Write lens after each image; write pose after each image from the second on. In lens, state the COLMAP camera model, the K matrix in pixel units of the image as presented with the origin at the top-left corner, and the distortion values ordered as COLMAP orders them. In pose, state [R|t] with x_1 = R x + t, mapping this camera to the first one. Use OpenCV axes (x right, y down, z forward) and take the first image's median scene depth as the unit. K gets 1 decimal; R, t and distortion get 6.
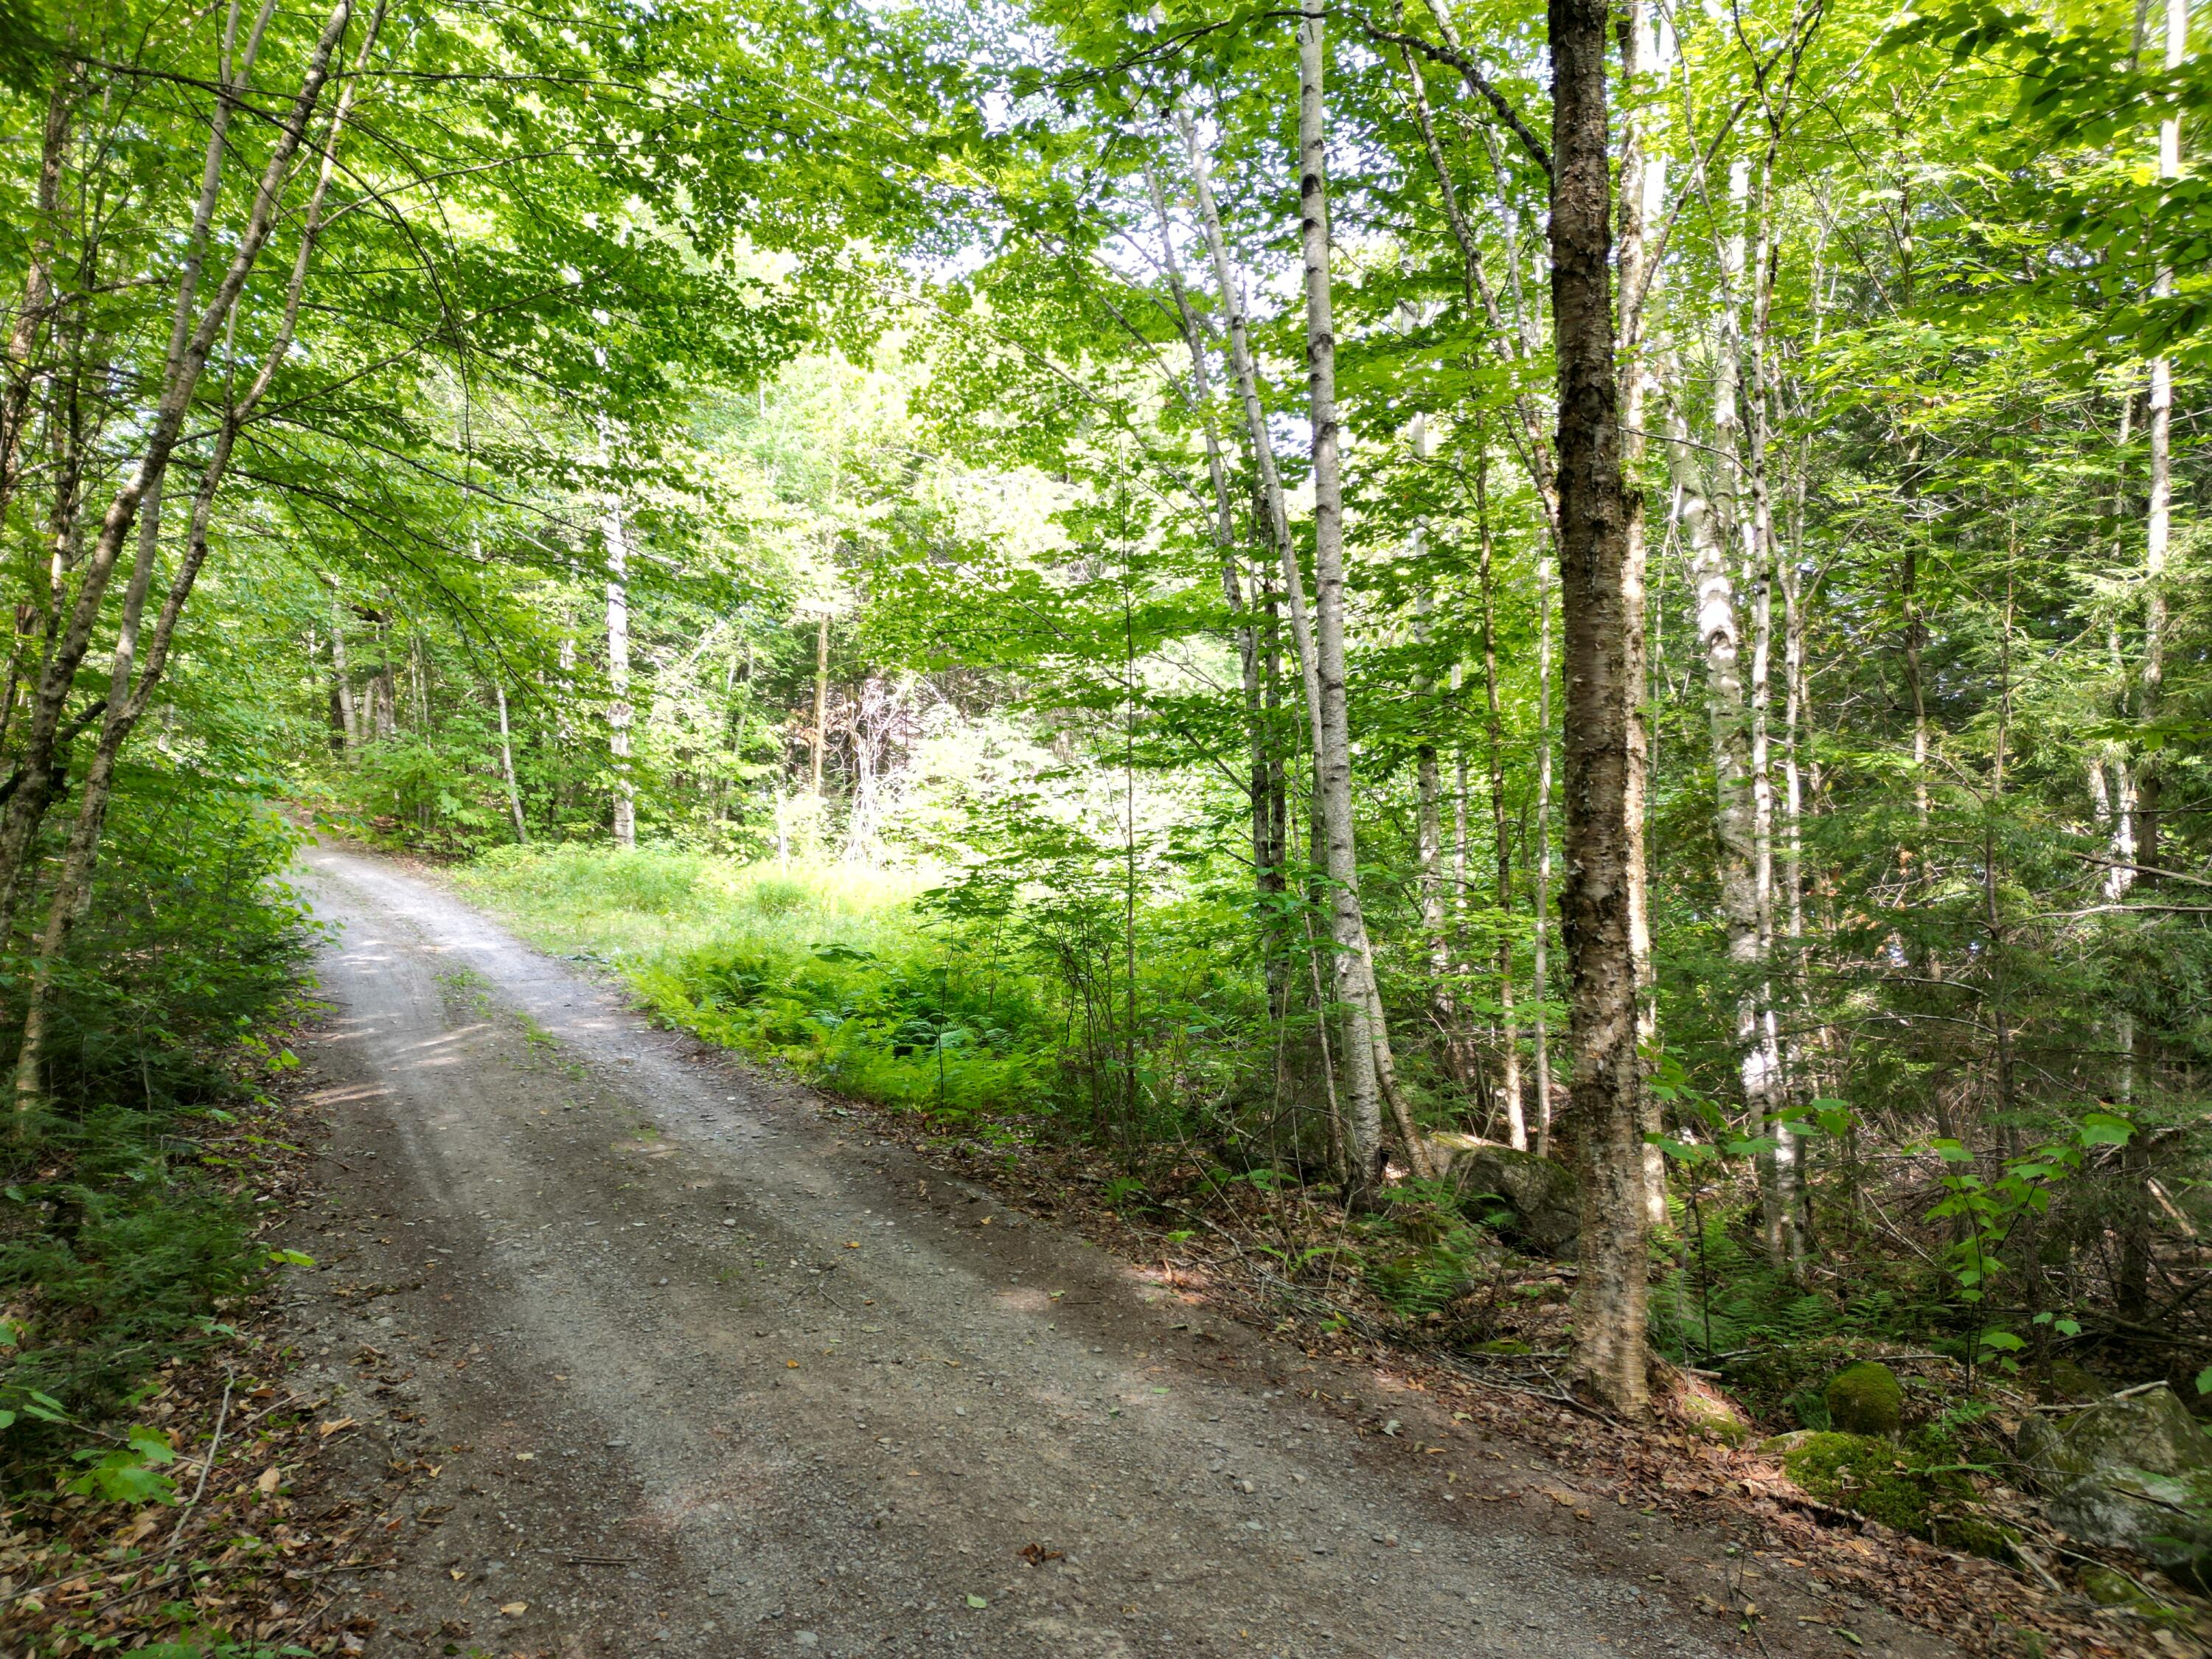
lens RADIAL K [[1644.8, 0, 1106.0], [0, 1644.8, 829.5], [0, 0, 1]] dist [0.079040, -0.002267]
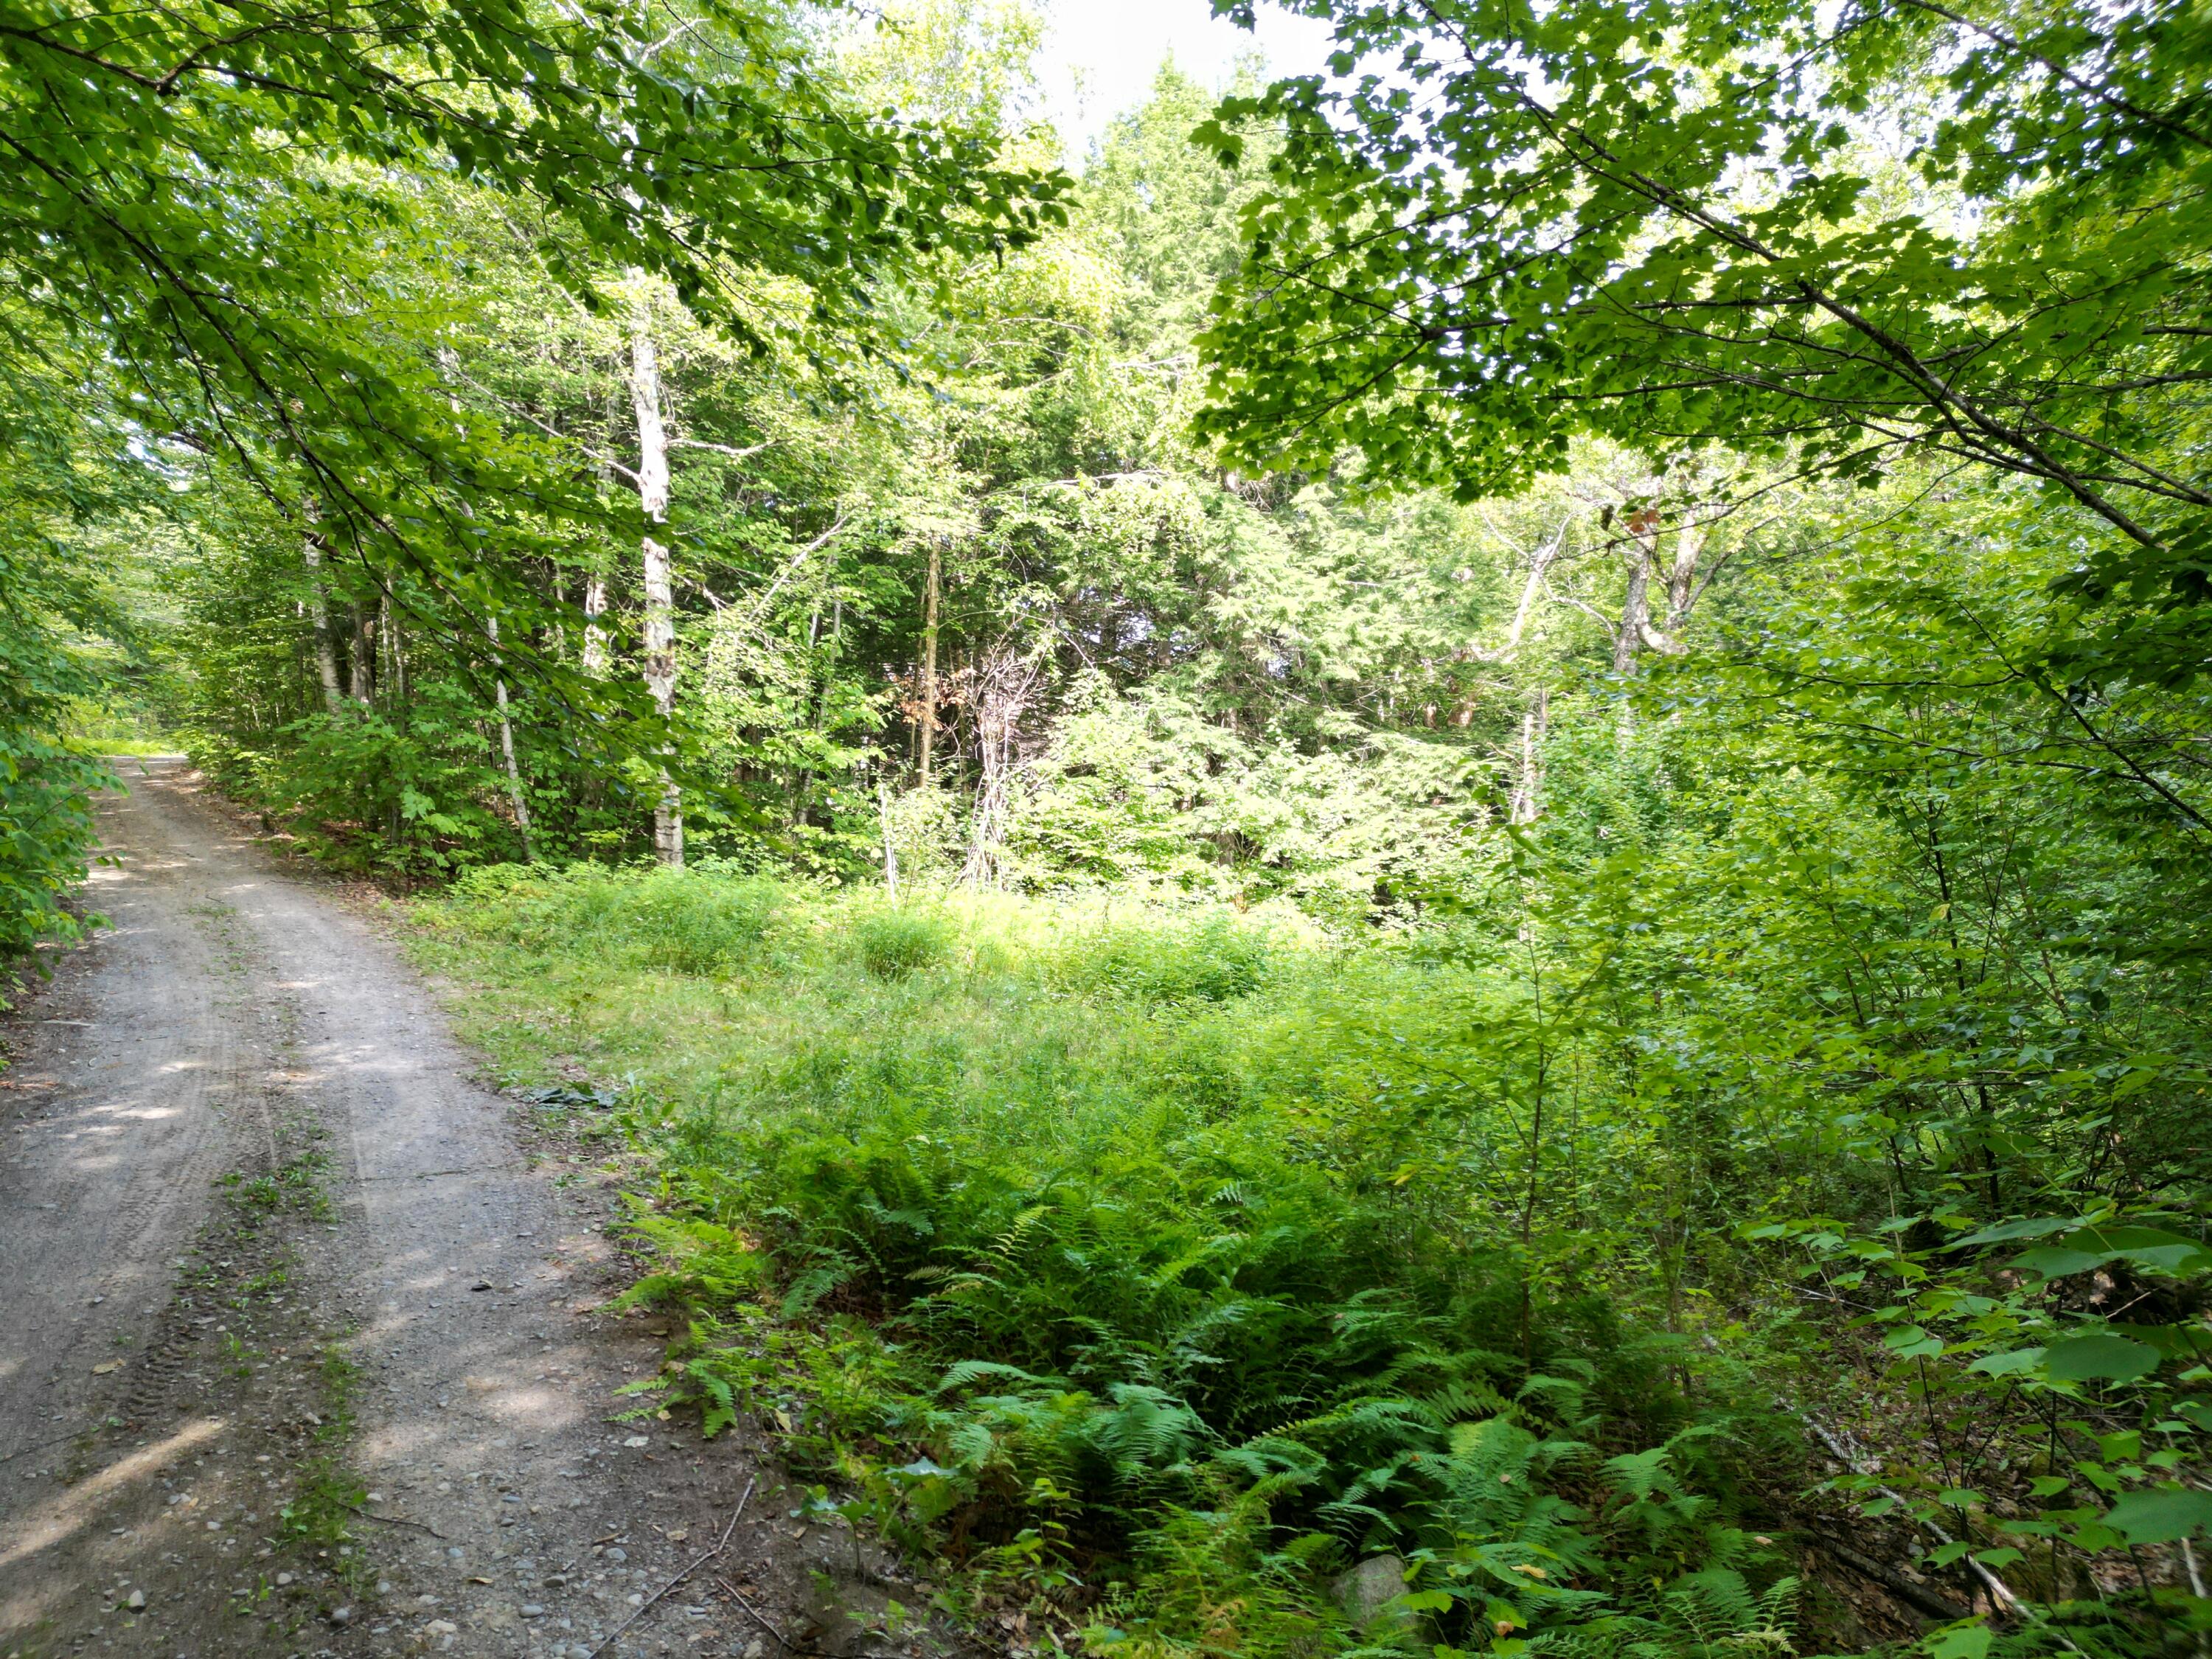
lens RADIAL K [[1644.8, 0, 1106.0], [0, 1644.8, 829.5], [0, 0, 1]] dist [0.079040, -0.002267]
pose [[0.999284, -0.004203, -0.037600, -0.075236], [0.004288, 0.999988, 0.002178, -0.005091], [0.037591, -0.002337, 0.999290, 0.292238]]
